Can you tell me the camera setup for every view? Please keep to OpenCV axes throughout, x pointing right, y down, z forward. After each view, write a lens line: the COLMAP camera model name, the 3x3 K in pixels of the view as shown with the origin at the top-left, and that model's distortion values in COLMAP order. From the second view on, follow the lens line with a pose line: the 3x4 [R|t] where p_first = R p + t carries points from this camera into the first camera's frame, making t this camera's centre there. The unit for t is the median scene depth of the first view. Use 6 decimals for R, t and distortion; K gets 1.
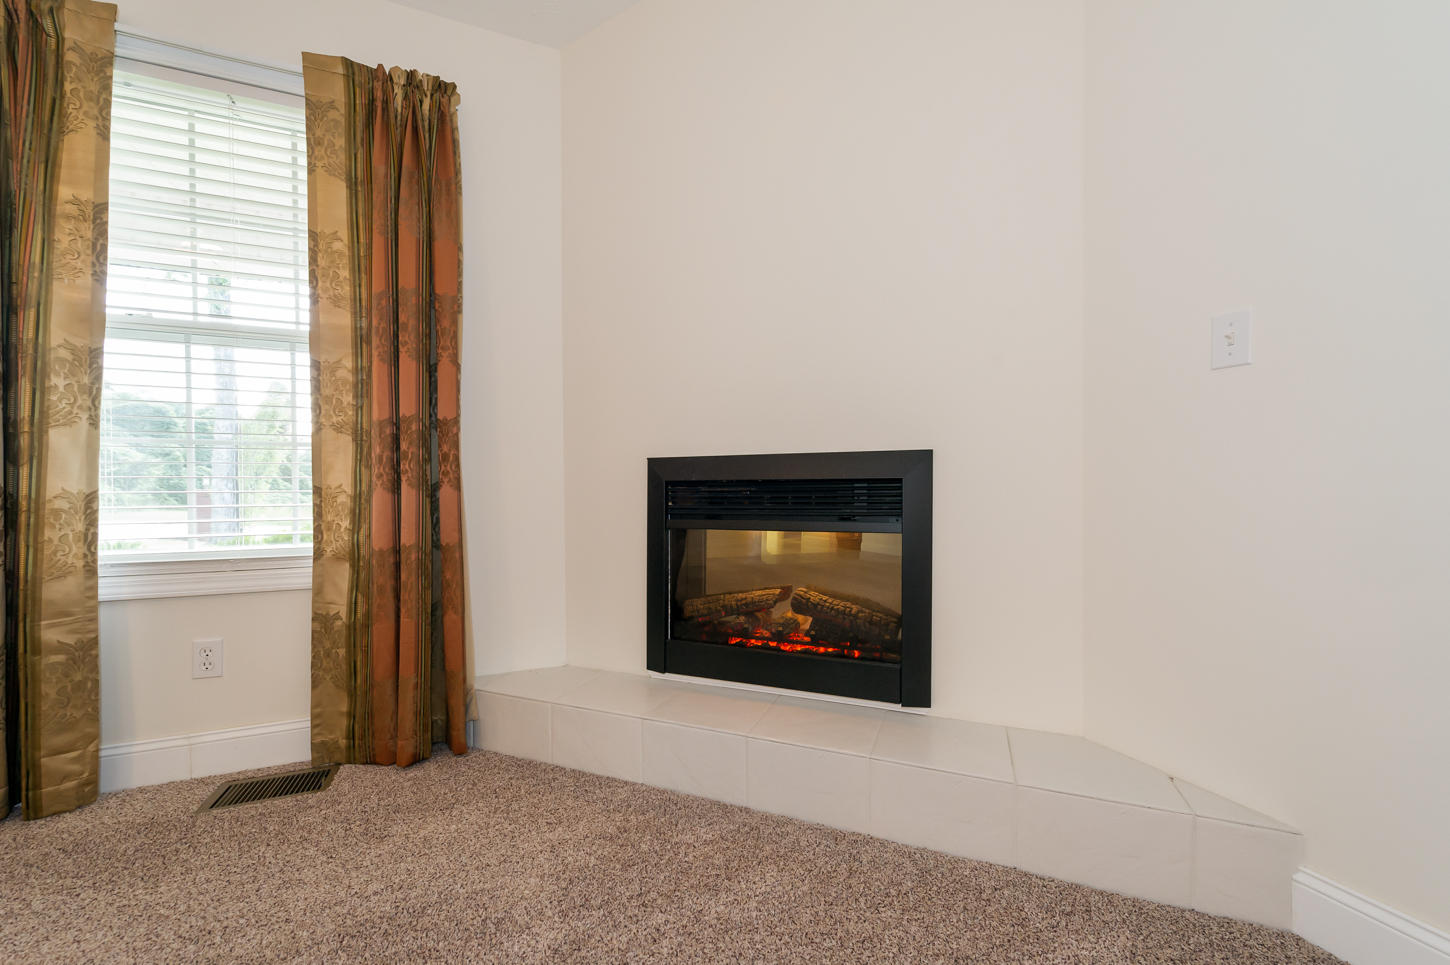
lens RADIAL K [[580.3, 0, 725.0], [0, 580.3, 482.5], [0, 0, 1]] dist [0.000609, -0.000124]
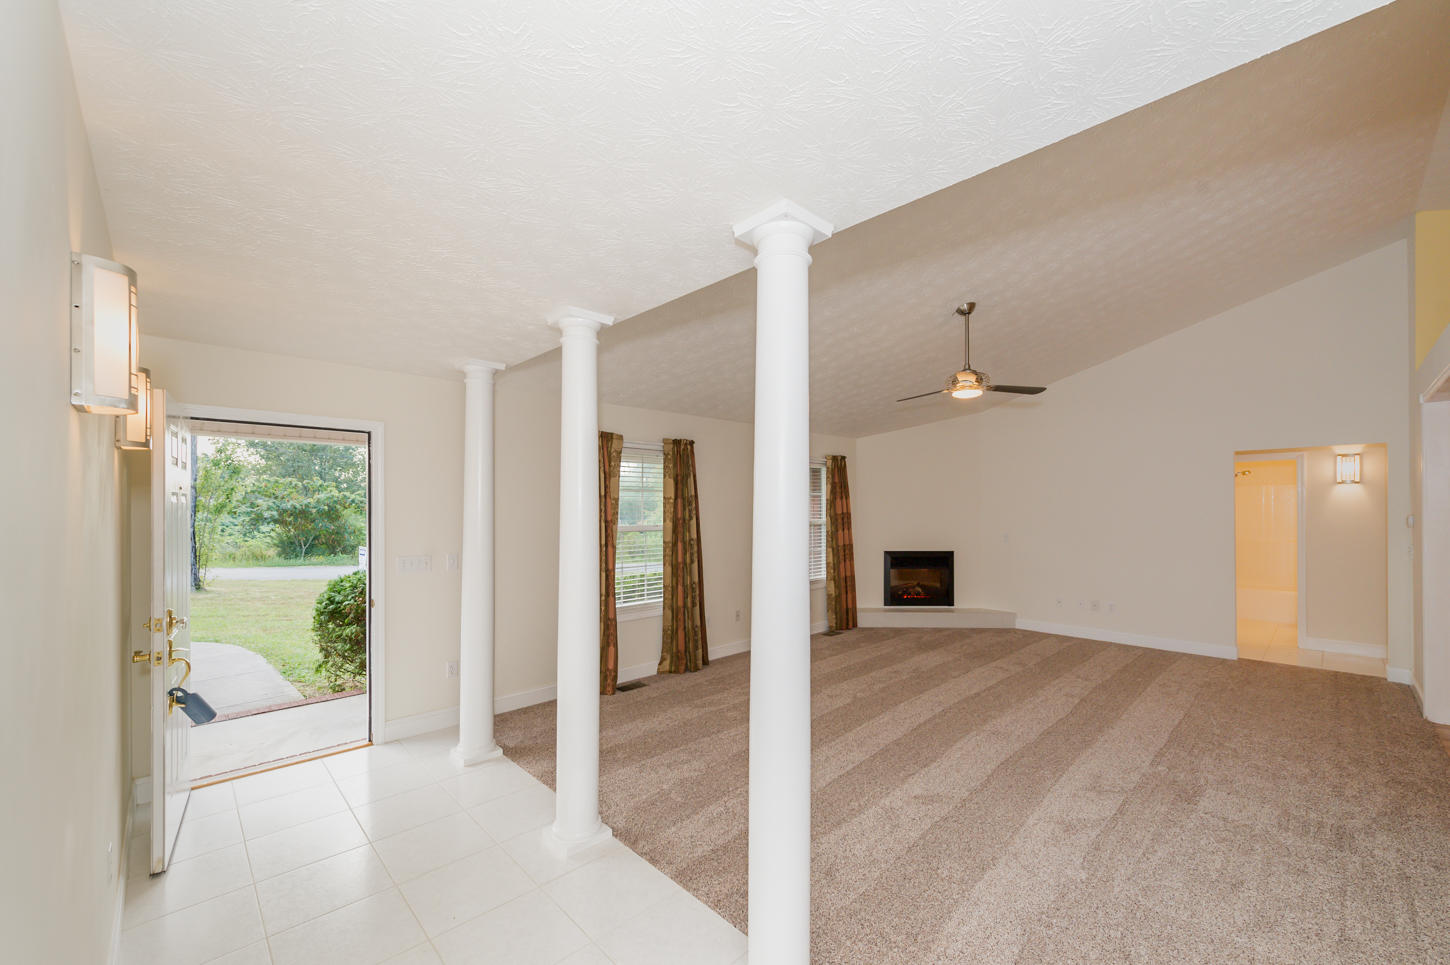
lens RADIAL K [[580.3, 0, 725.0], [0, 580.3, 482.5], [0, 0, 1]] dist [0.000609, -0.000124]
pose [[0.931531, 0.019208, 0.363155, -2.817173], [-0.012142, 0.999690, -0.021731, -0.444990], [-0.363460, 0.015834, 0.931475, -2.472771]]
